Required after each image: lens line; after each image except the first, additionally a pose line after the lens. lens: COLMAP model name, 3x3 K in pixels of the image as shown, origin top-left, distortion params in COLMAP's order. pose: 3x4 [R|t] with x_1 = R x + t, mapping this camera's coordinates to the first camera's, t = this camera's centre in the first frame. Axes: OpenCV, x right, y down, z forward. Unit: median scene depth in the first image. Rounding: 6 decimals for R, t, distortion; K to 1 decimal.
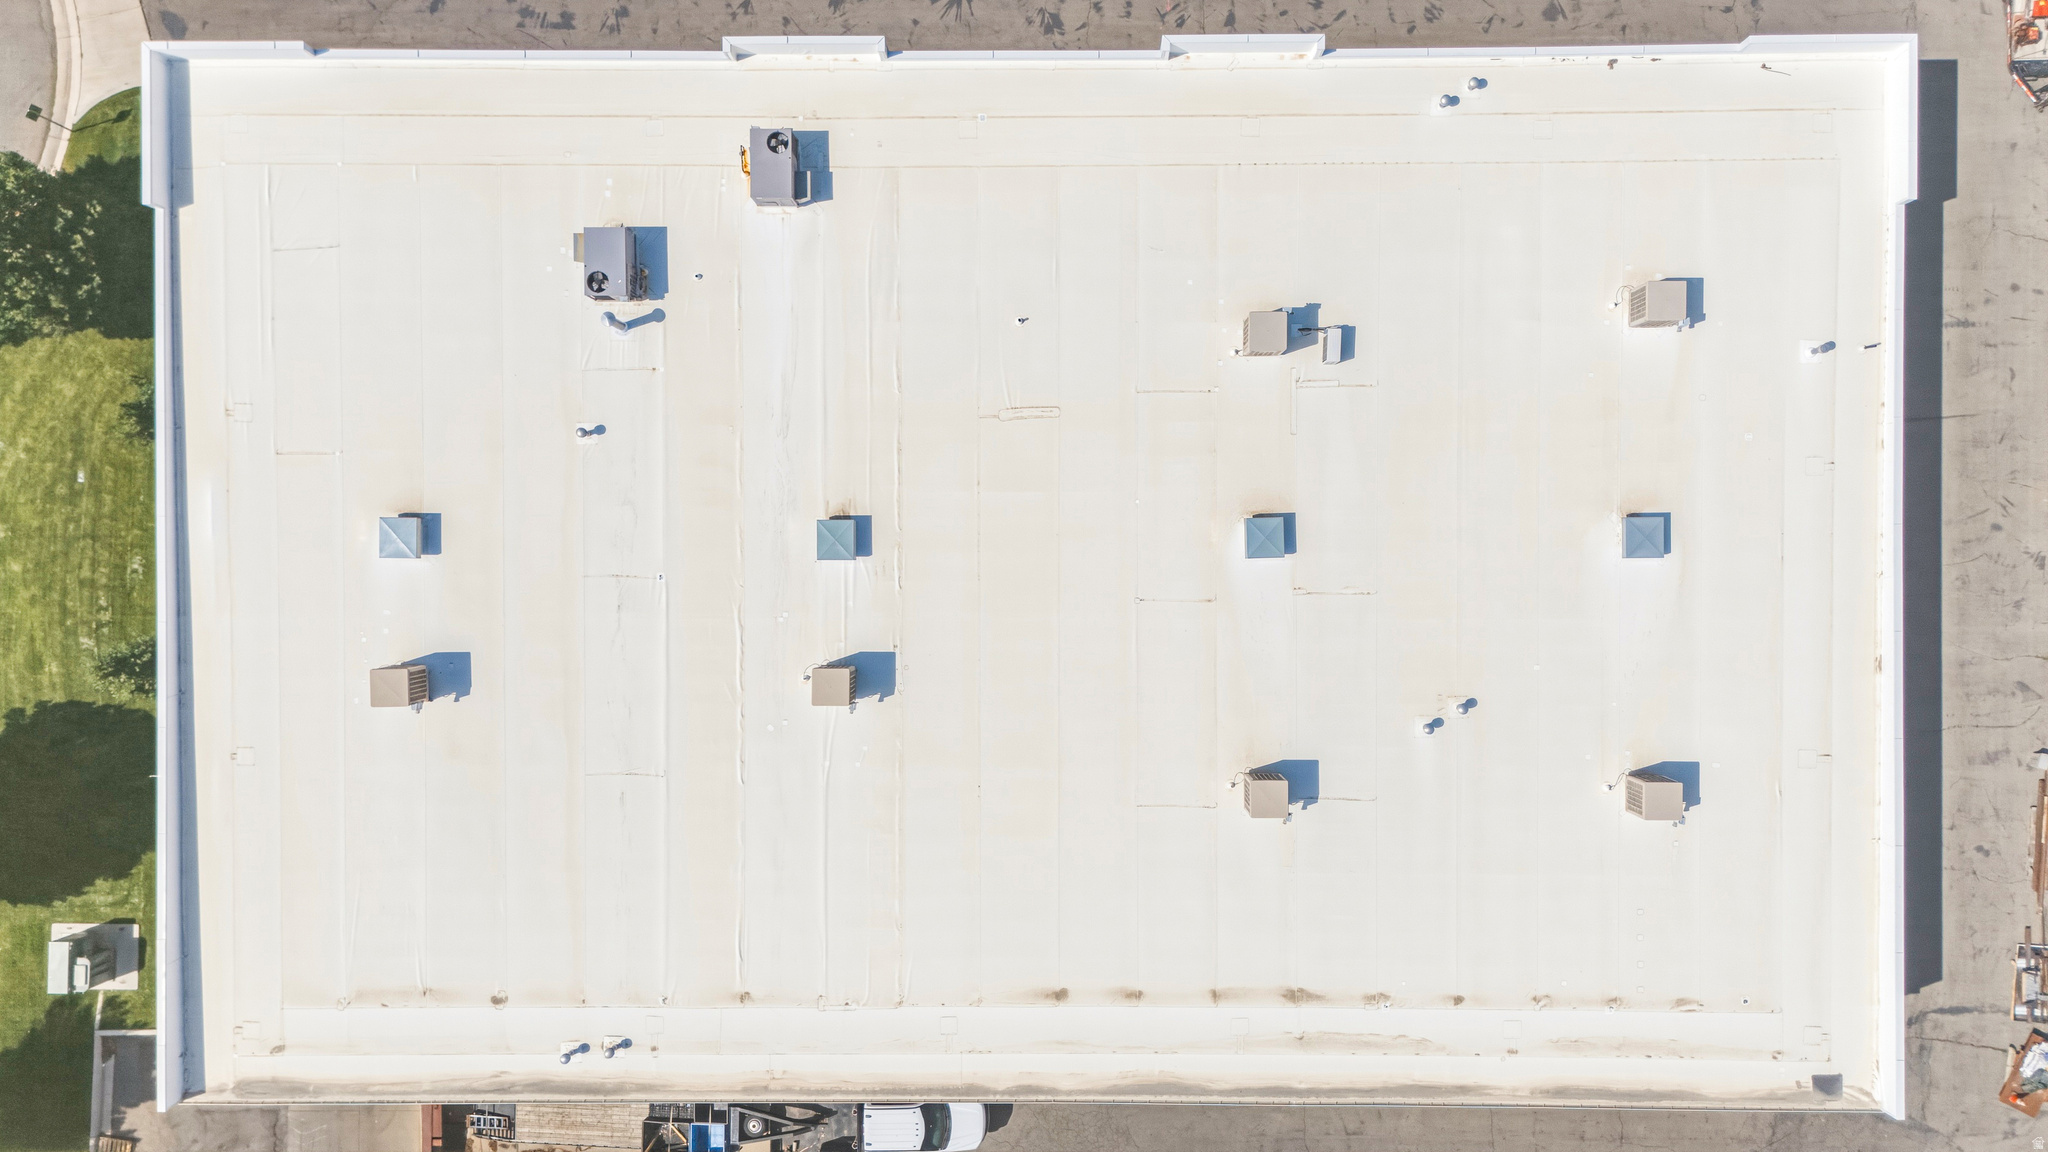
lens RADIAL K [[1505.7, 0, 1034.9], [0, 1505.7, 567.2], [0, 0, 1]] dist [0.102101, -0.105426]
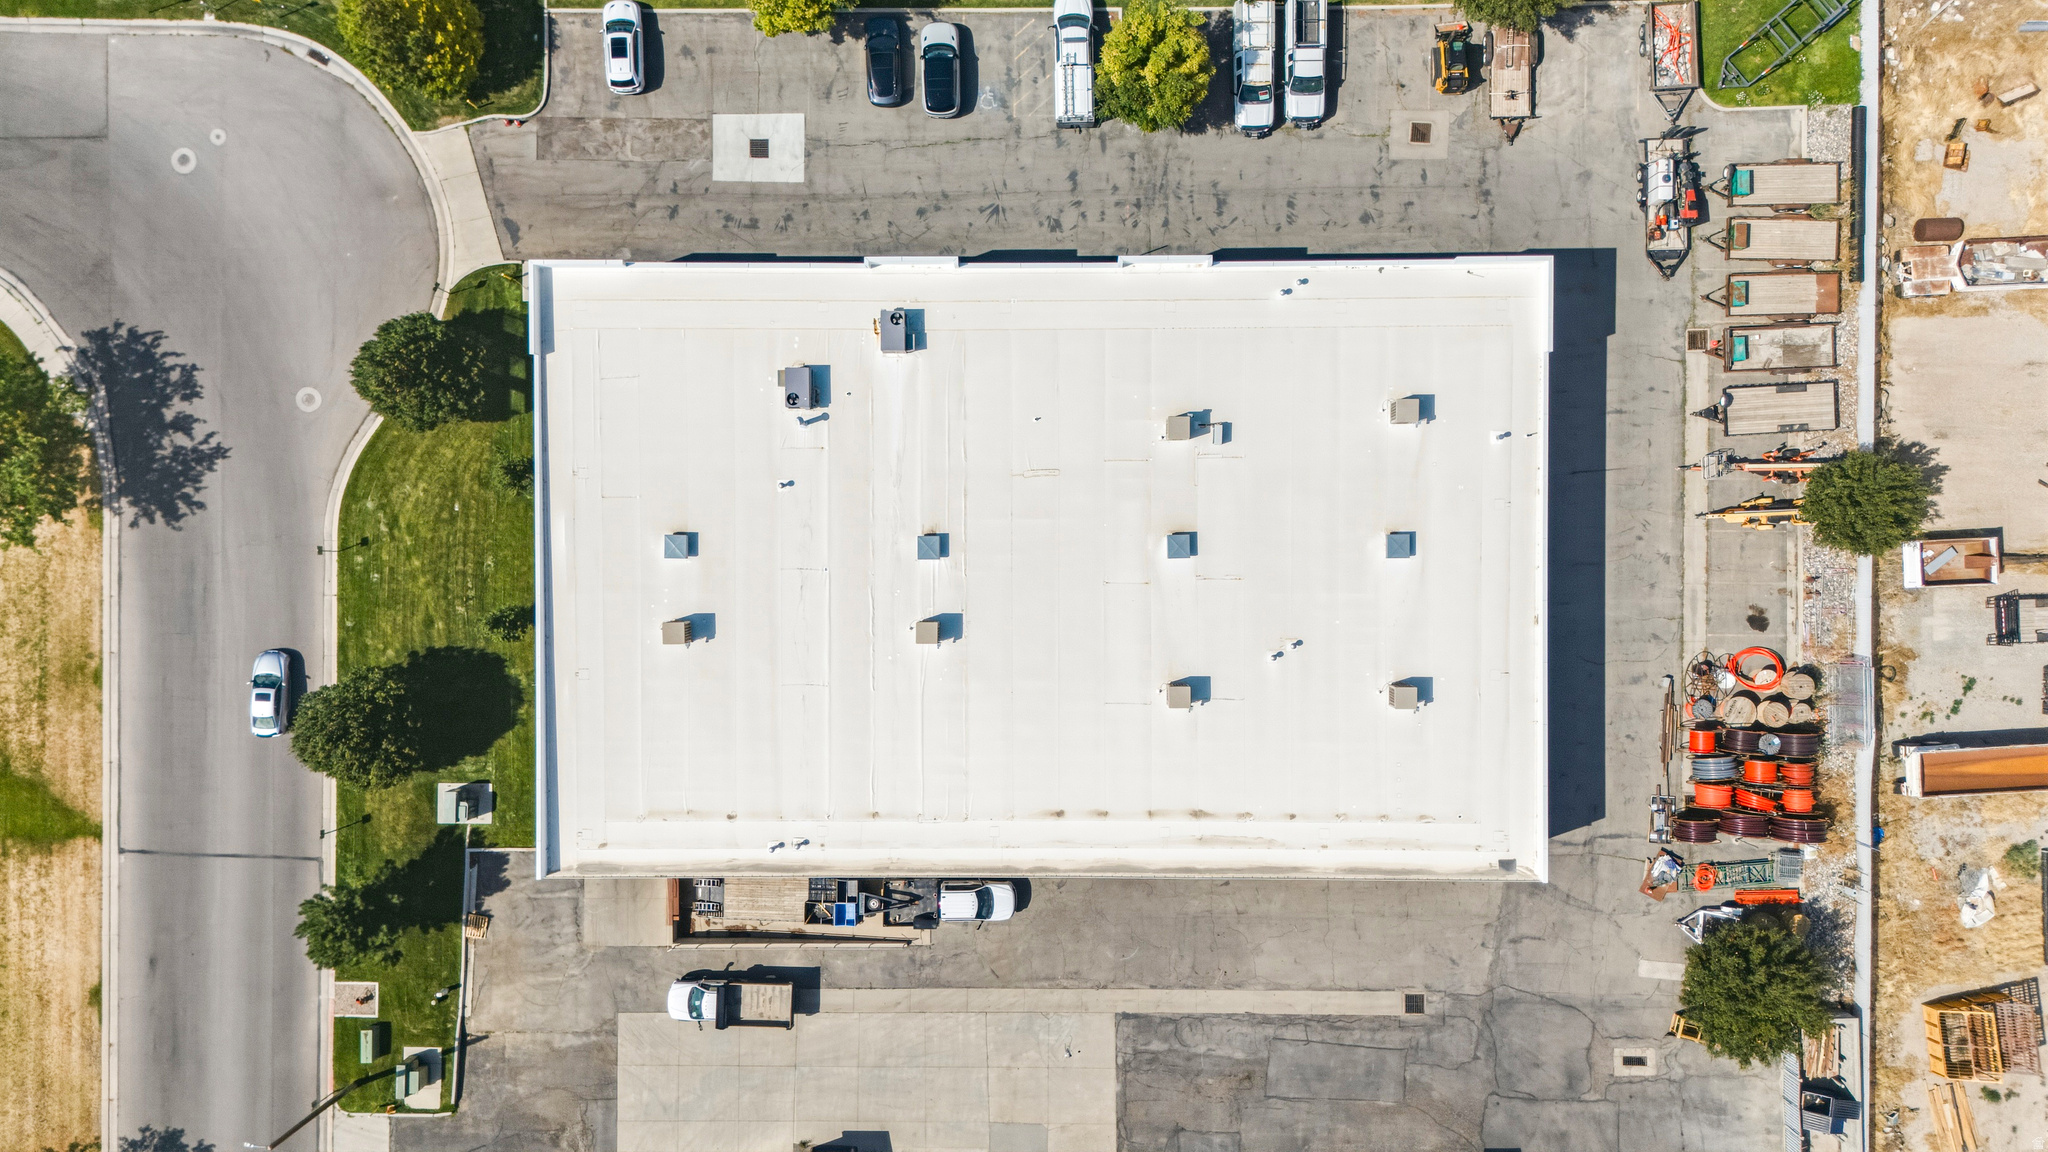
lens RADIAL K [[1505.7, 0, 1034.9], [0, 1505.7, 567.2], [0, 0, 1]] dist [0.102101, -0.105426]
pose [[0.999986, -0.000428, -0.005322, -0.002144], [0.000463, 0.999978, 0.006664, -0.006971], [0.005319, -0.006666, 0.999964, -0.686393]]
